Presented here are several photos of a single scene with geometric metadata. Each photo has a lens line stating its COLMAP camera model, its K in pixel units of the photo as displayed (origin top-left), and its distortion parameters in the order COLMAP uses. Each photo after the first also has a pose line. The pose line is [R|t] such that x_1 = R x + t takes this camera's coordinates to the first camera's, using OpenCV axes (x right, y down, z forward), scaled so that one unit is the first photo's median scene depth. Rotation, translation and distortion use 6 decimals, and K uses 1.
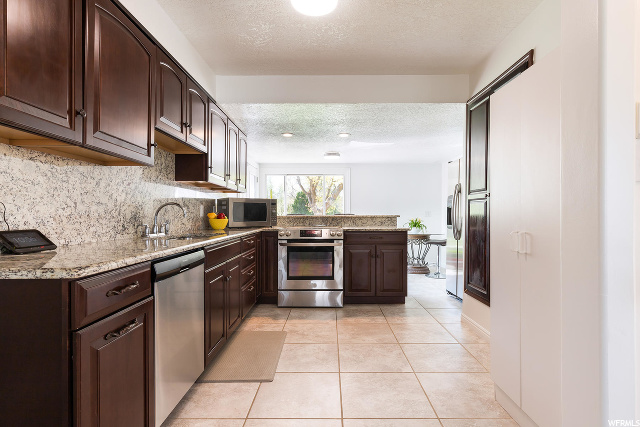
lens RADIAL K [[336.7, 0, 319.0], [0, 336.7, 215.4], [0, 0, 1]] dist [0.000193, 0.000022]
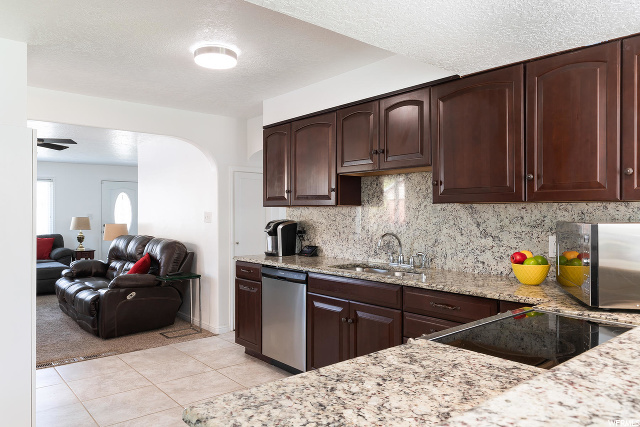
lens RADIAL K [[457.8, 0, 320.6], [0, 457.8, 213.4], [0, 0, 1]] dist [-0.004756, -0.001664]
pose [[-0.759413, 0.007775, -0.650562, 0.605828], [0.006872, 0.999969, 0.003928, -0.107361], [0.650572, -0.001488, -0.759443, 1.997247]]
